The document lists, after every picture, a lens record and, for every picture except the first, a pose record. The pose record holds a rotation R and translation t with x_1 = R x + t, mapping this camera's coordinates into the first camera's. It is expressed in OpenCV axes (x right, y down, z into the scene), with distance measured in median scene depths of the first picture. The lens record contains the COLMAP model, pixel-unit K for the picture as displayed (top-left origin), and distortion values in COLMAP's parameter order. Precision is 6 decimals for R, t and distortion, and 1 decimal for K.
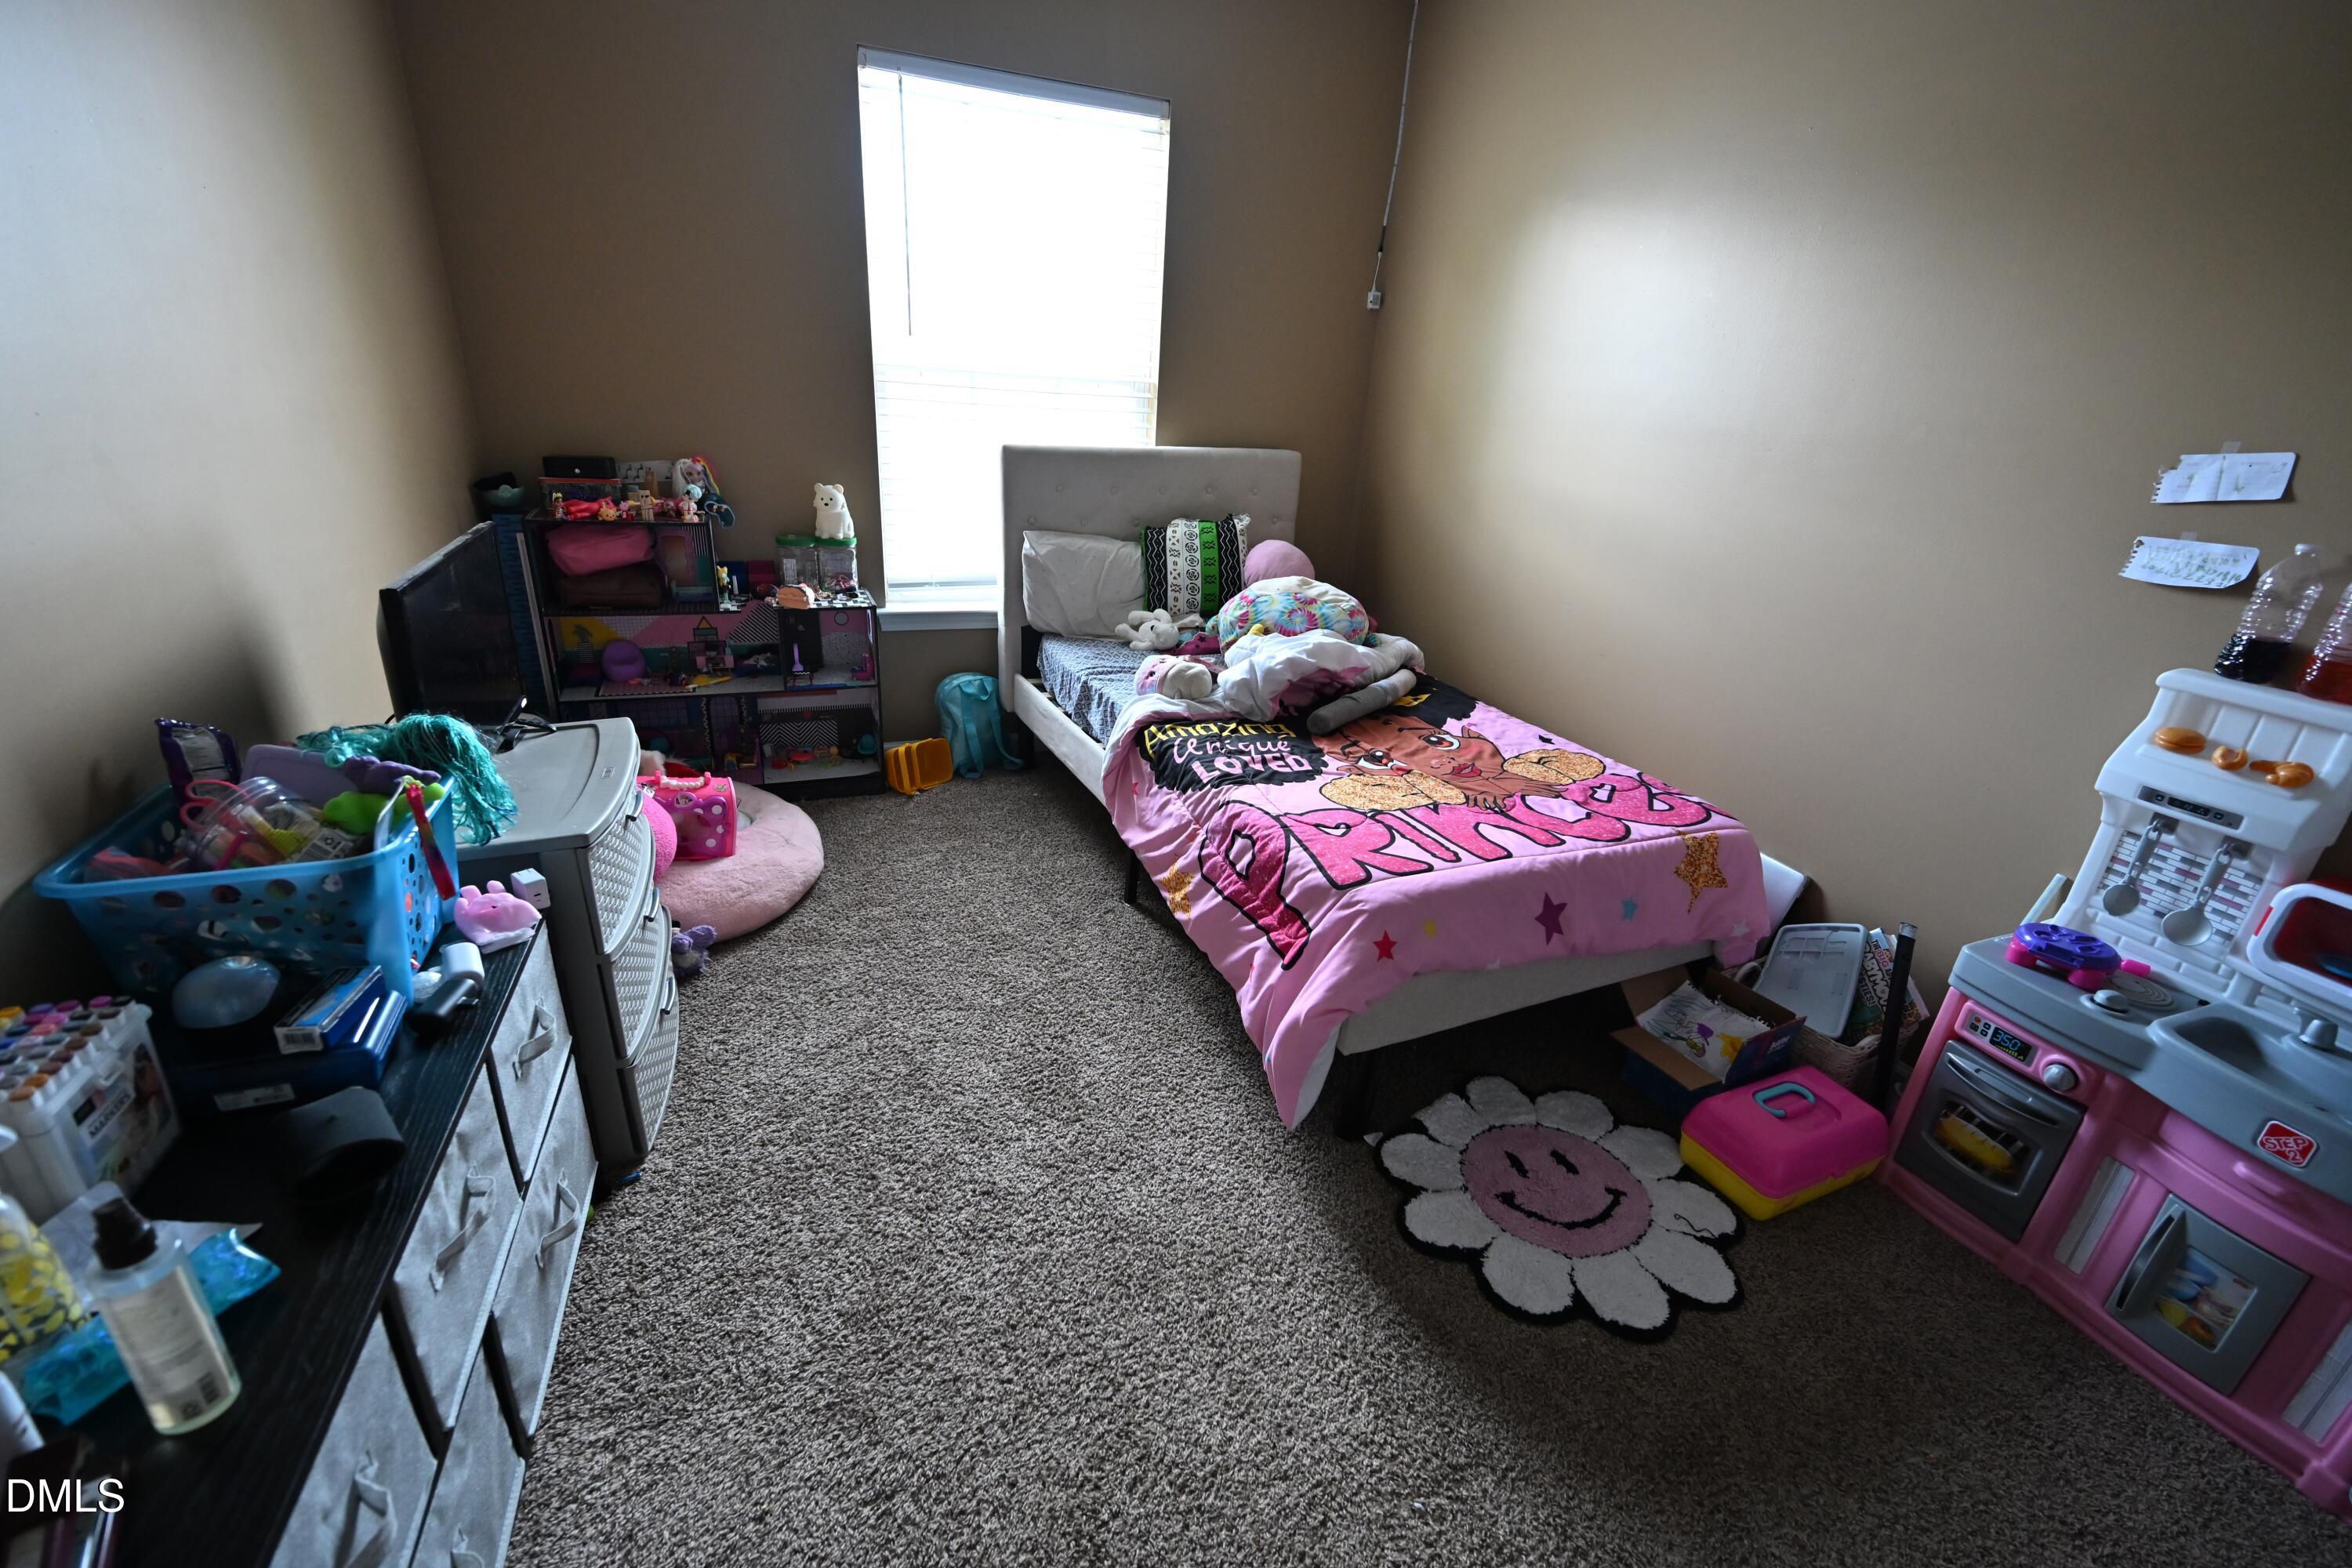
lens RADIAL K [[995.6, 0, 1175.6], [0, 995.6, 797.1], [0, 0, 1]] dist [0.001772, 0.000514]
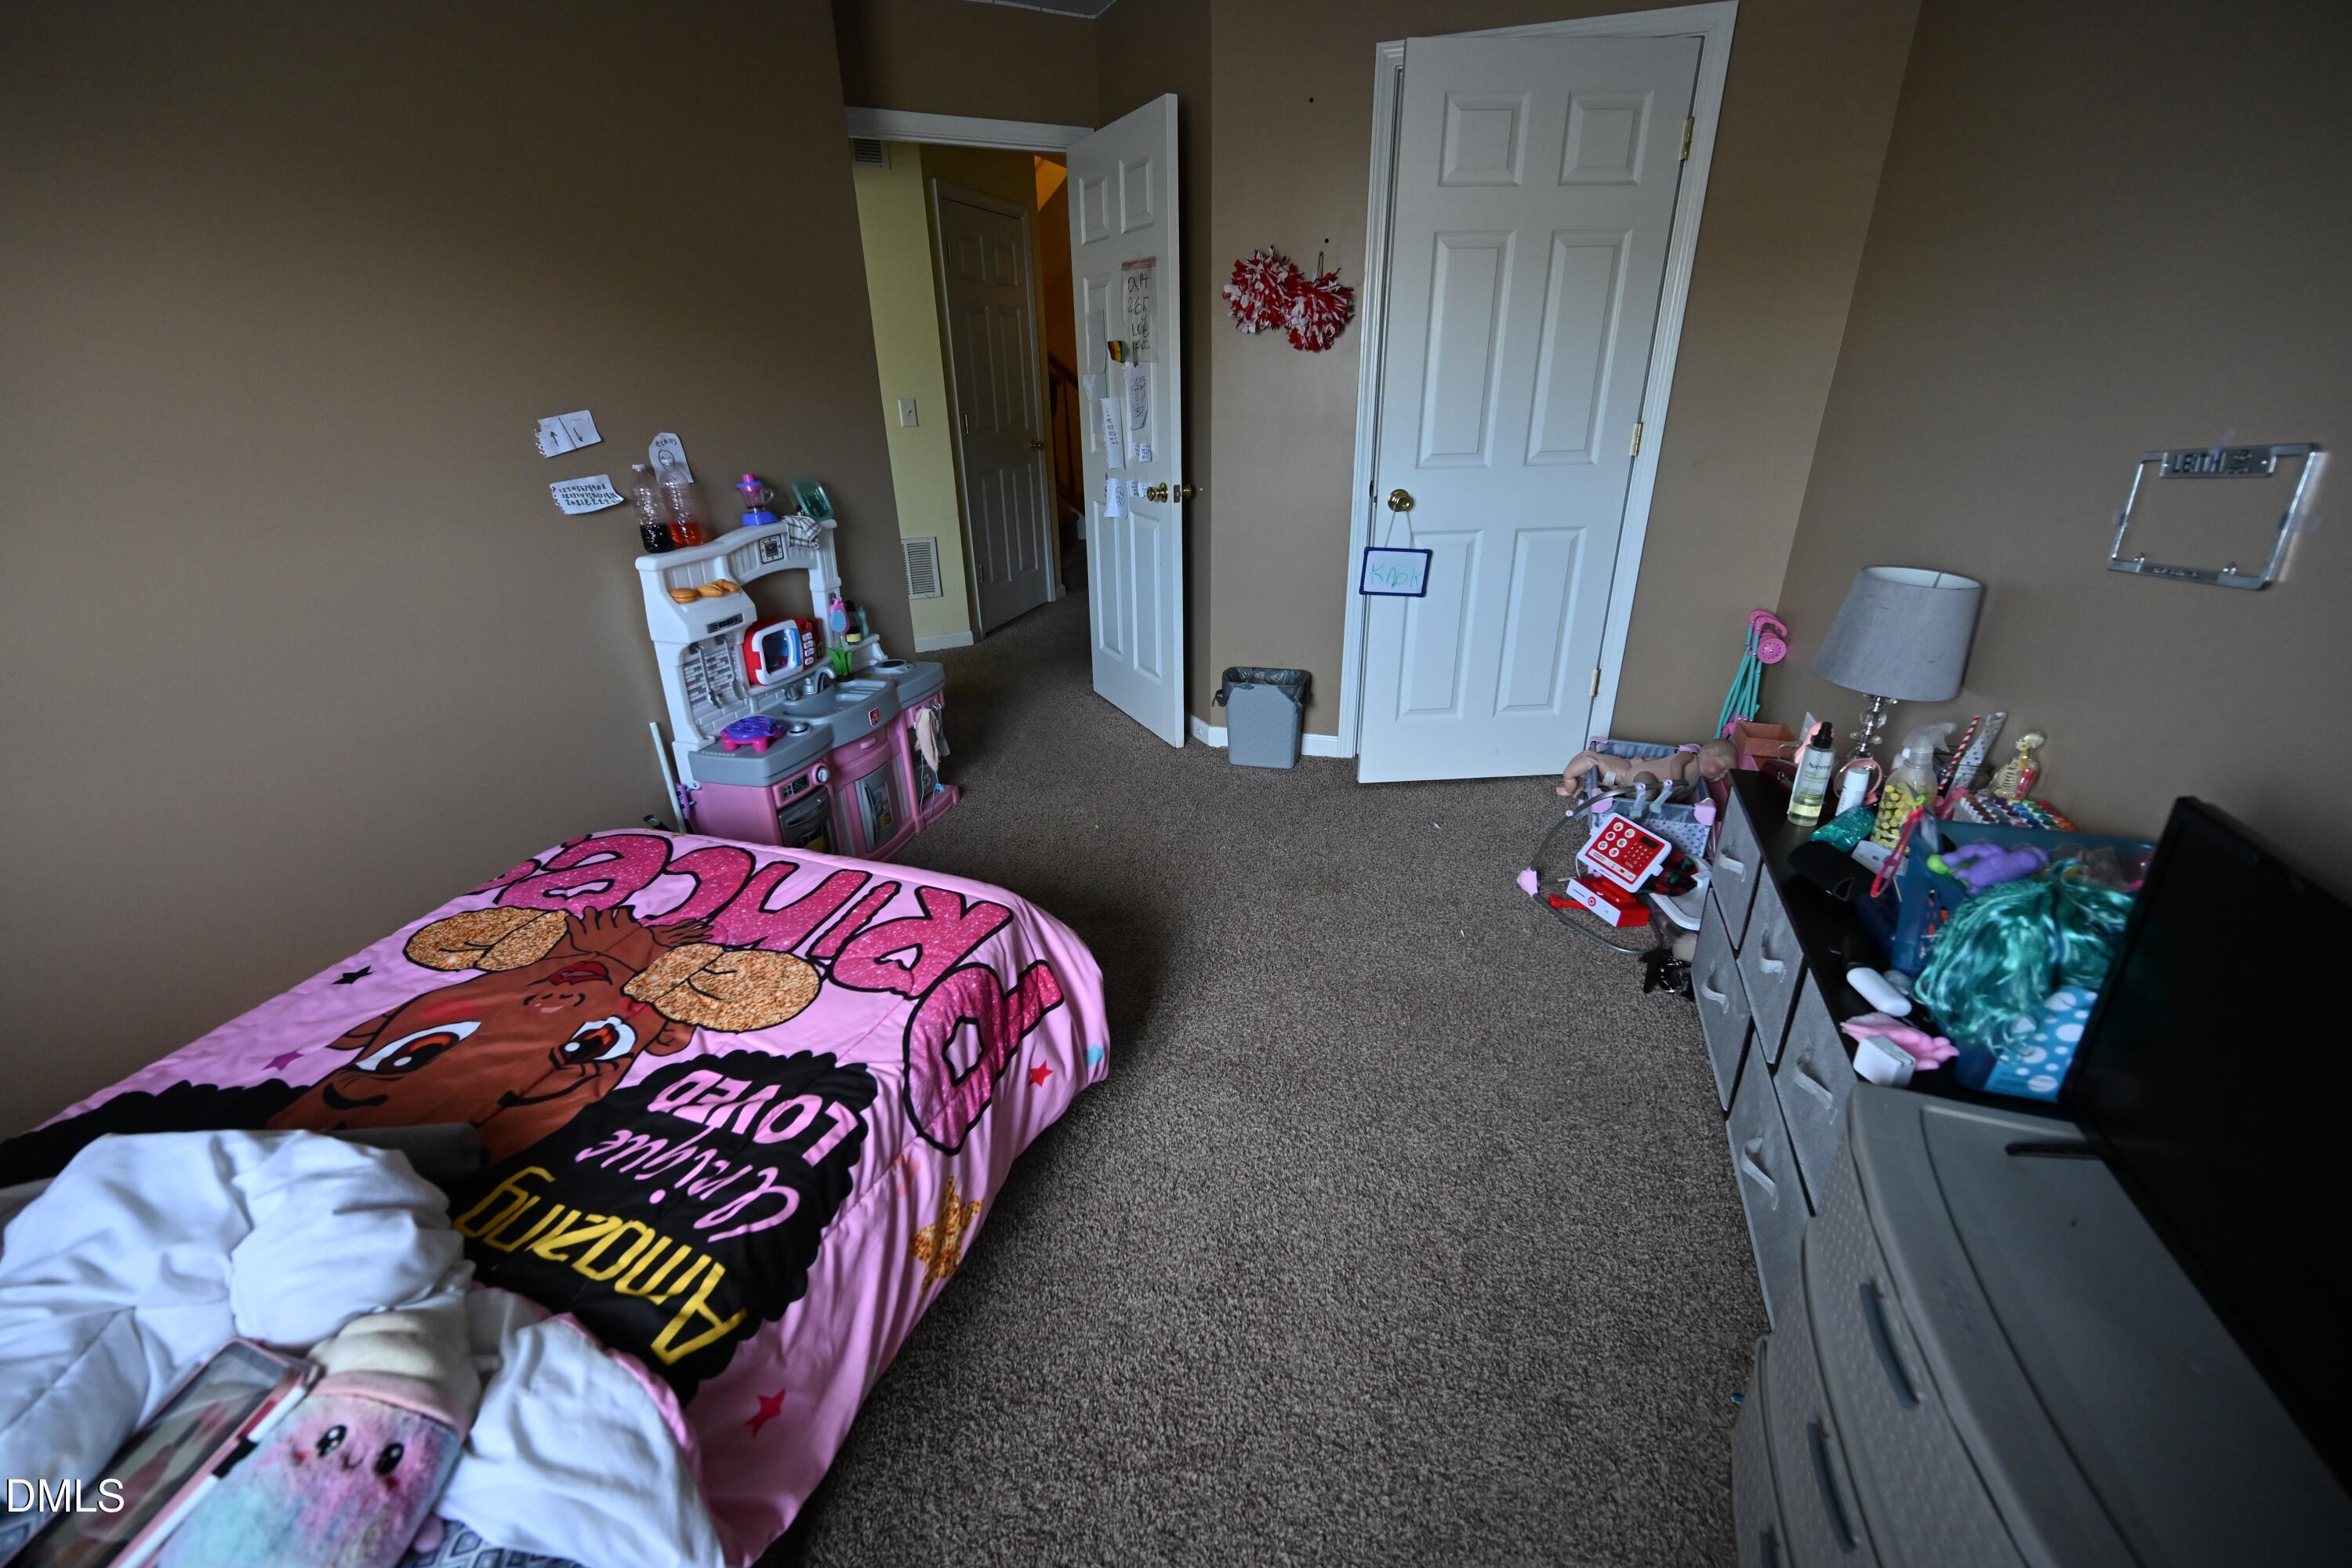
lens RADIAL K [[972.4, 0, 1180.9], [0, 972.4, 795.1], [0, 0, 1]] dist [-0.000490, -0.000035]
pose [[-0.780966, -0.291494, 0.552380, -0.358212], [0.217995, 0.701576, 0.678431, -0.470394], [-0.585296, 0.650248, -0.484363, 0.996711]]
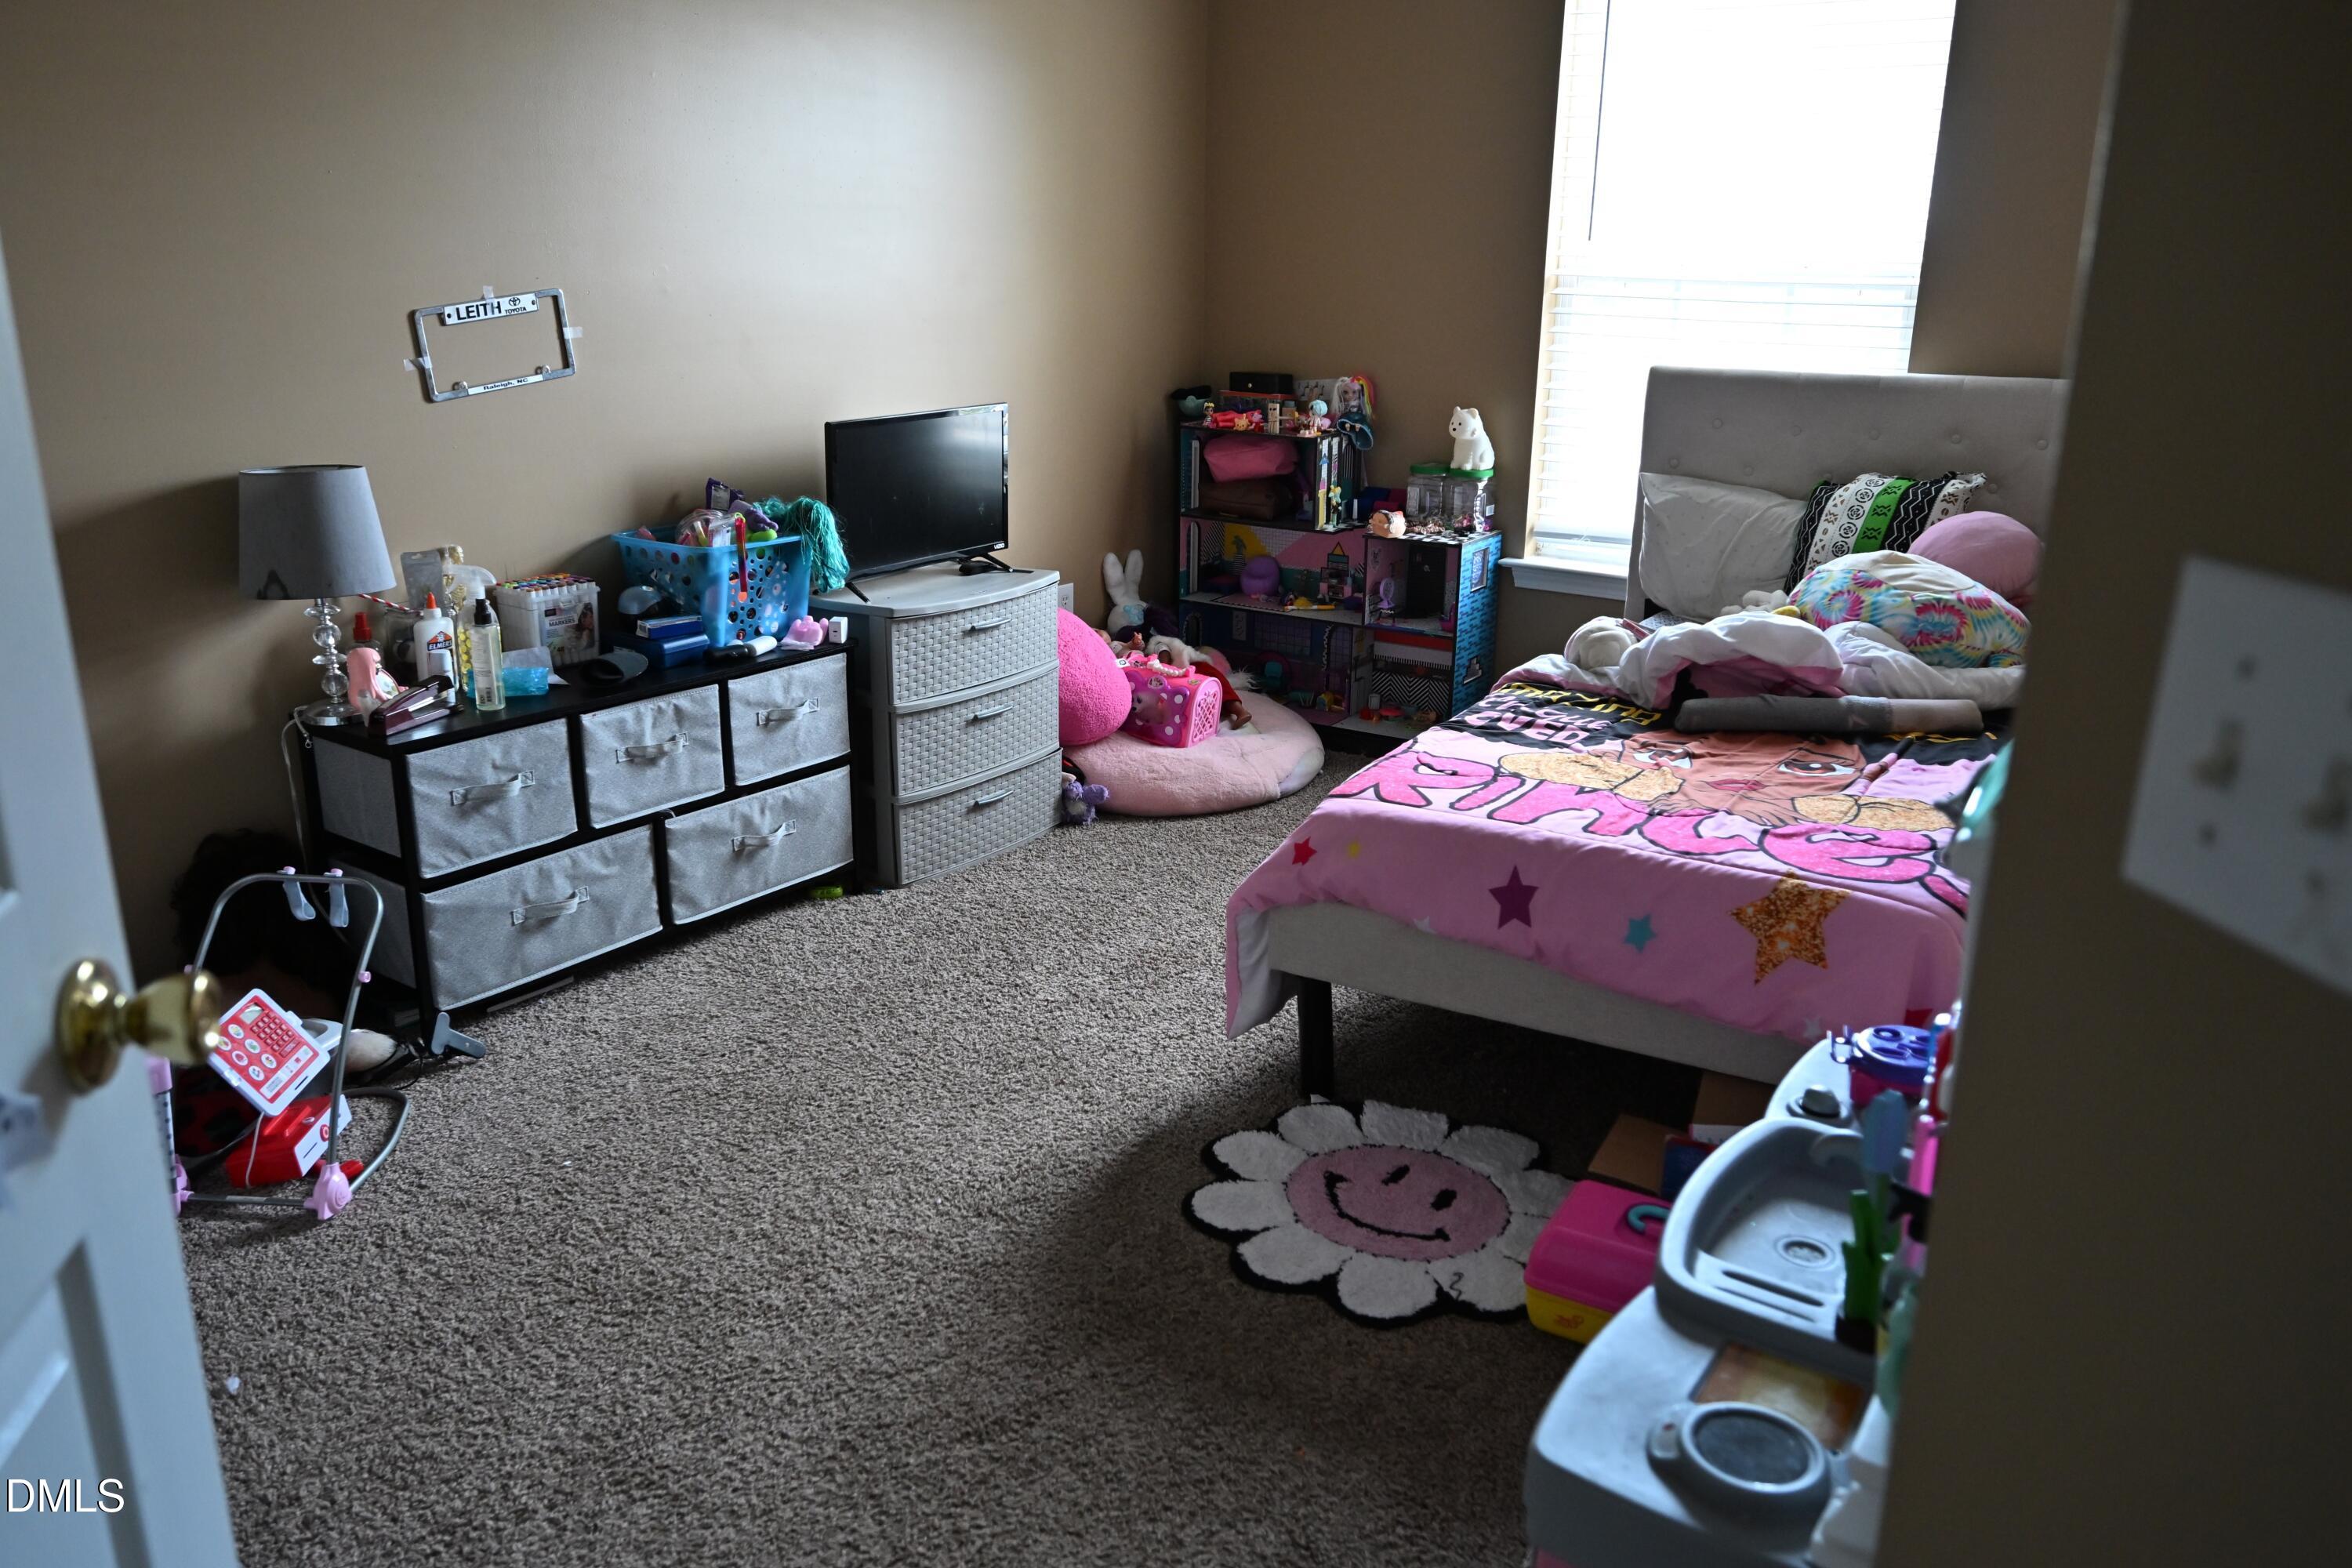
lens RADIAL K [[1745.8, 0, 1172.3], [0, 1745.8, 803.7], [0, 0, 1]] dist [-0.002705, 0.000394]
pose [[0.569101, 0.201799, -0.797120, 1.062772], [-0.300703, 0.953345, 0.026663, 0.074552], [0.765311, 0.224523, 0.603232, -0.067076]]
